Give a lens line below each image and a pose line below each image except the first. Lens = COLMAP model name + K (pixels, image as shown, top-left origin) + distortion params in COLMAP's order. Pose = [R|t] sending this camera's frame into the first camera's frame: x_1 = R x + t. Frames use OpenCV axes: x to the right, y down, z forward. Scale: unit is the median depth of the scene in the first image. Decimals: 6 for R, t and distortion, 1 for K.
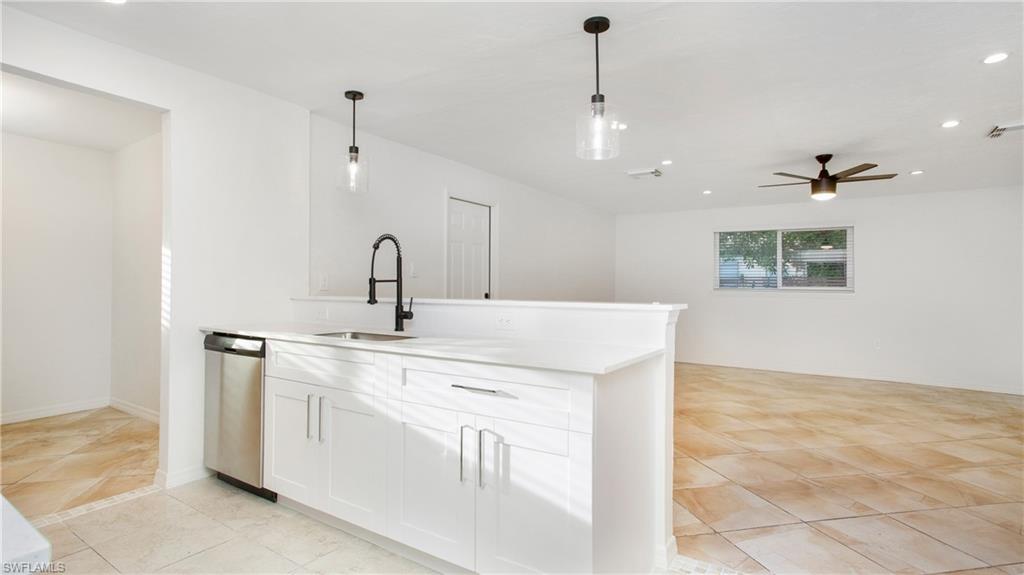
lens RADIAL K [[513.1, 0, 520.7], [0, 513.1, 287.0], [0, 0, 1]] dist [-0.009747, 0.003602]
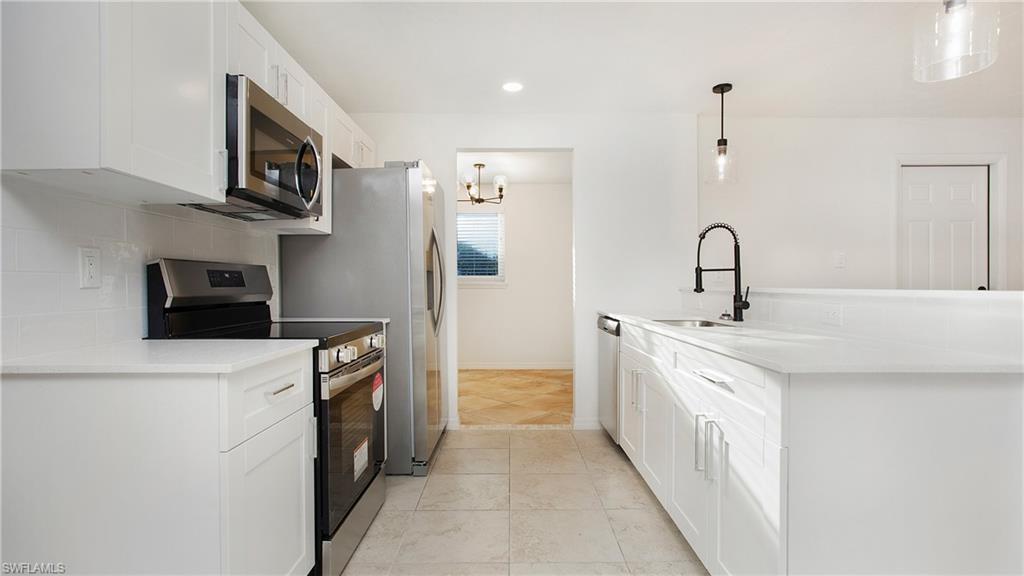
lens RADIAL K [[513.1, 0, 507.9], [0, 513.1, 279.7], [0, 0, 1]] dist [-0.009747, 0.003602]
pose [[0.520309, -0.018523, -0.853777, 0.349243], [0.002250, 0.999791, -0.020319, 0.025135], [0.853975, 0.008651, 0.520242, 0.129405]]
